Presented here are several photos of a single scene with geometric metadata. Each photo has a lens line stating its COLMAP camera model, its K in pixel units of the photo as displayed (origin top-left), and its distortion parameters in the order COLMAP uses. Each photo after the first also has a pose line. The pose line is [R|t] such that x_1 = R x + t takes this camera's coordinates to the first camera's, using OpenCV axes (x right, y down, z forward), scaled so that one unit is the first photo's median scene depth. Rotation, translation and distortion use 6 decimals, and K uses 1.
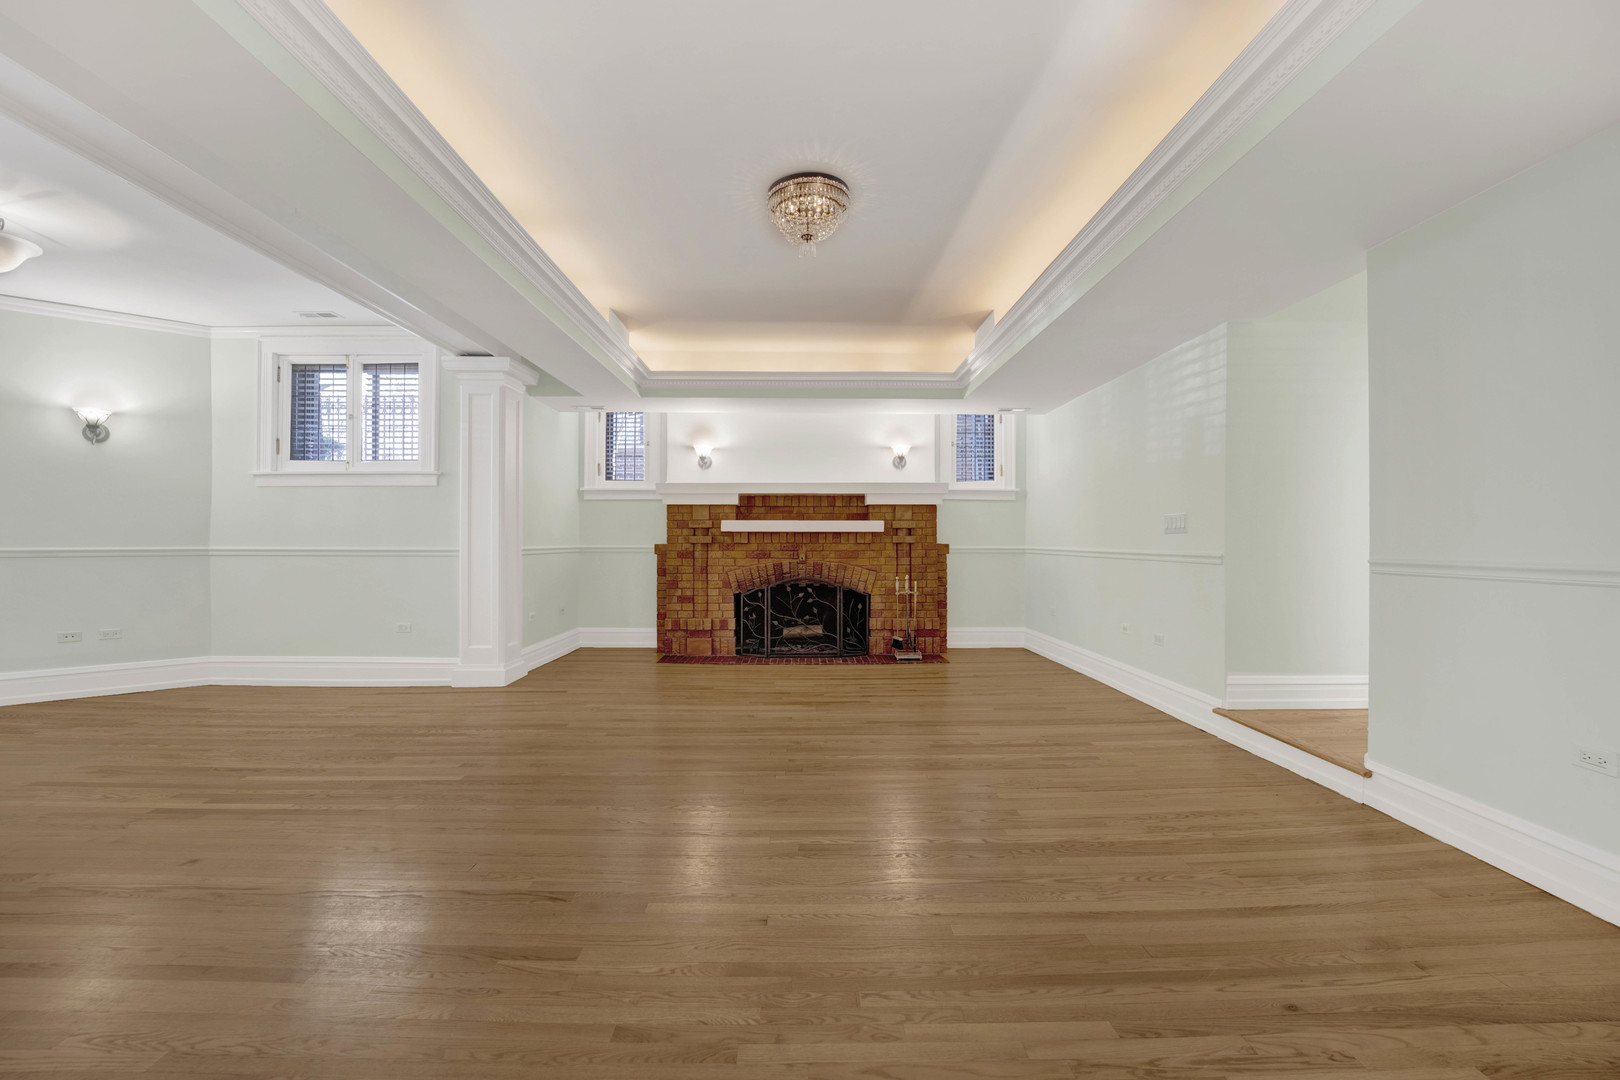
lens RADIAL K [[659.9, 0, 706.6], [0, 659.9, 540.8], [0, 0, 1]] dist [-0.019468, -0.000068]
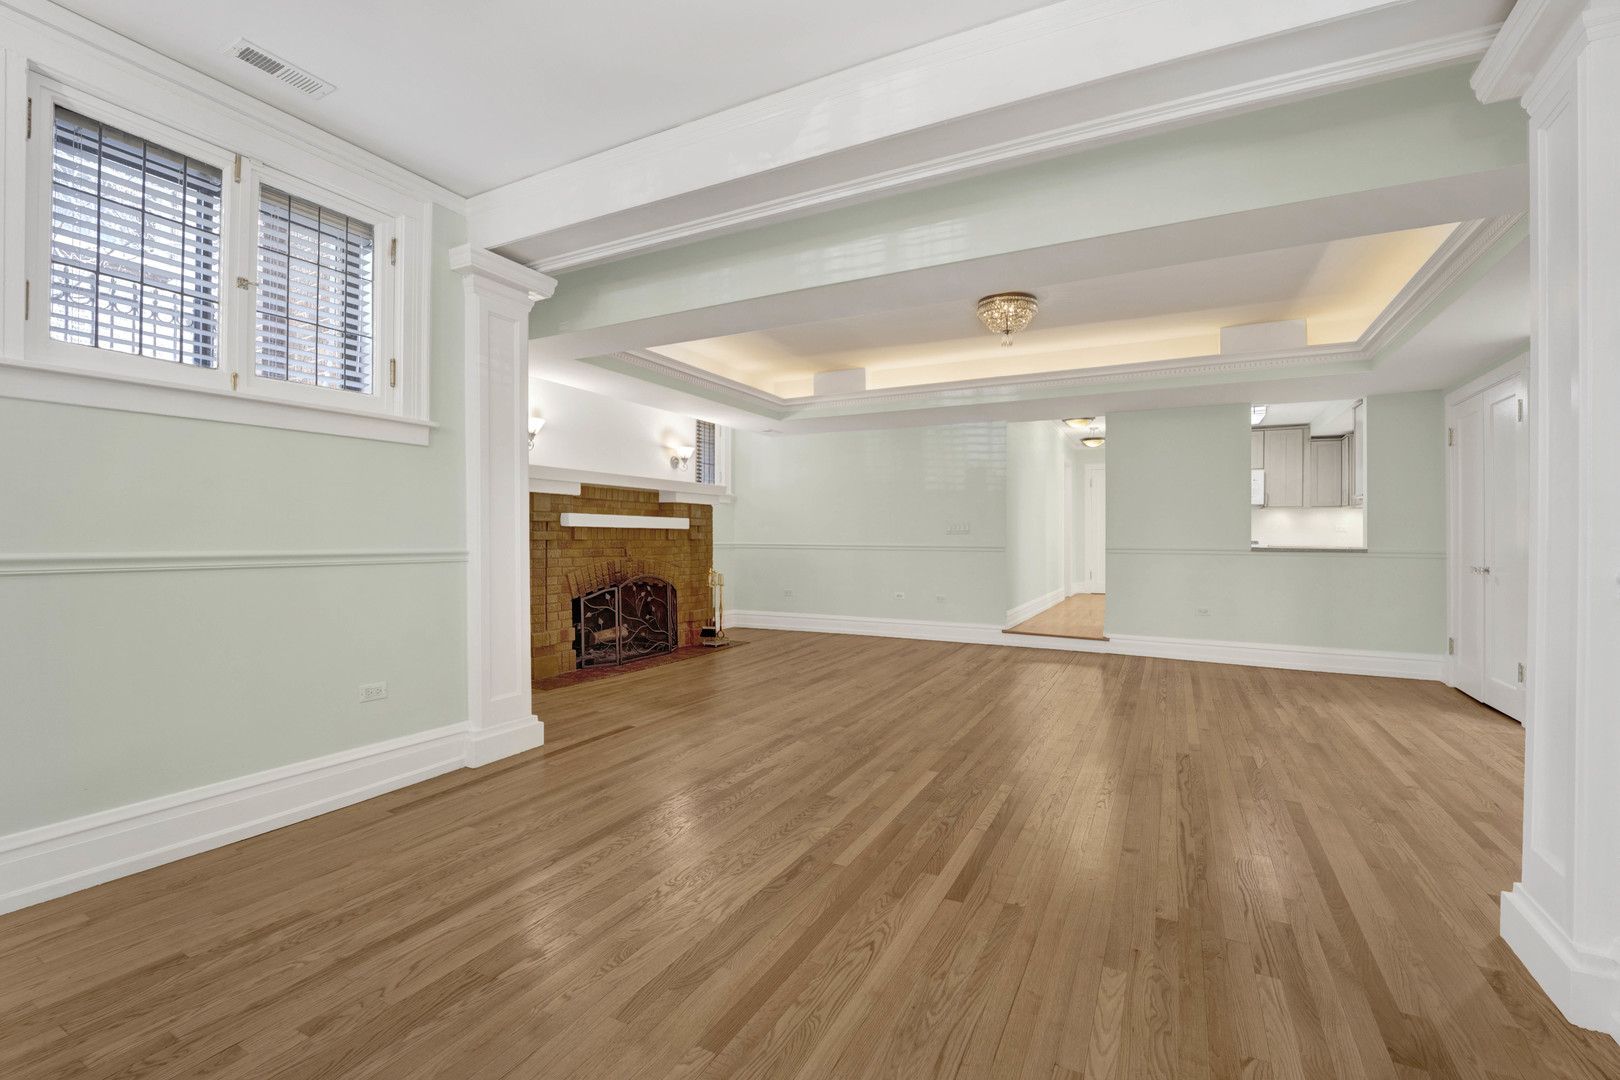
lens RADIAL K [[810.1, 0, 665.8], [0, 810.1, 588.5], [0, 0, 1]] dist [-0.061810, -0.000352]
pose [[0.454100, -0.055958, 0.889192, -0.881333], [-0.003572, 0.997903, 0.064624, -0.002130], [-0.890943, -0.032522, 0.452948, 0.431689]]
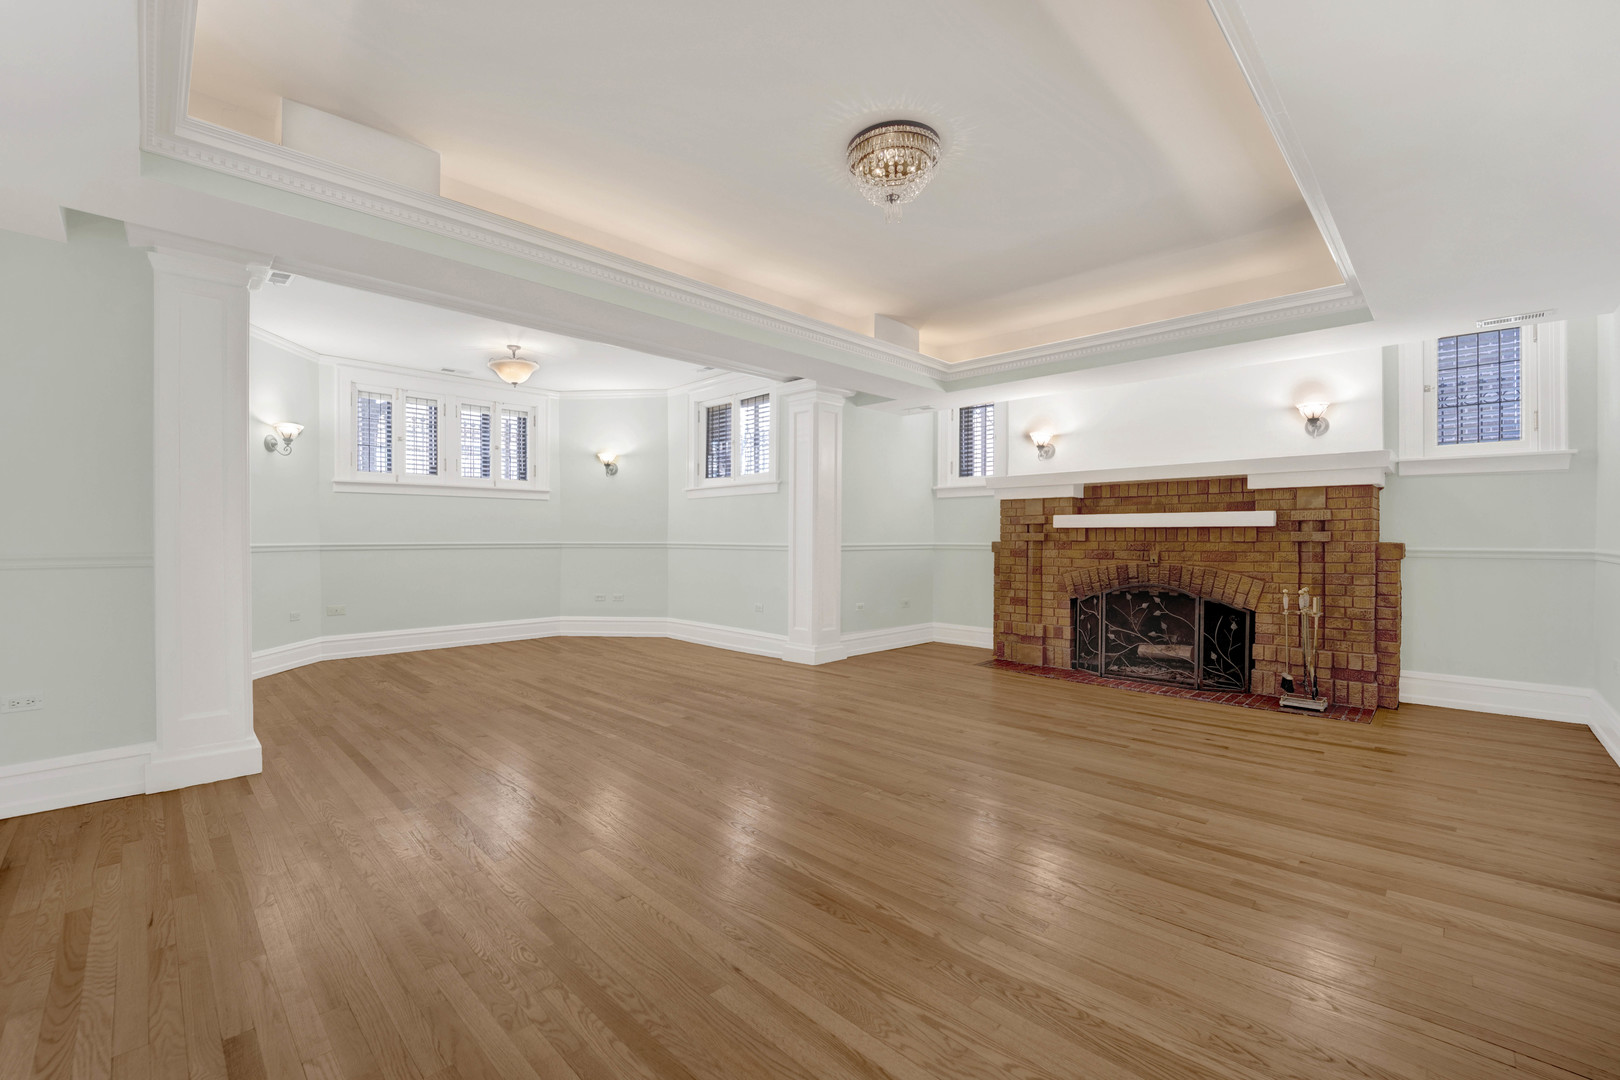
lens RADIAL K [[606.7, 0, 757.9], [0, 606.7, 538.9], [0, 0, 1]] dist [-0.014092, -0.000084]
pose [[0.746022, 0.002416, -0.665917, 0.278323], [-0.001750, 0.999997, 0.001667, 0.000260], [0.665919, -0.000078, 0.746024, 0.131140]]
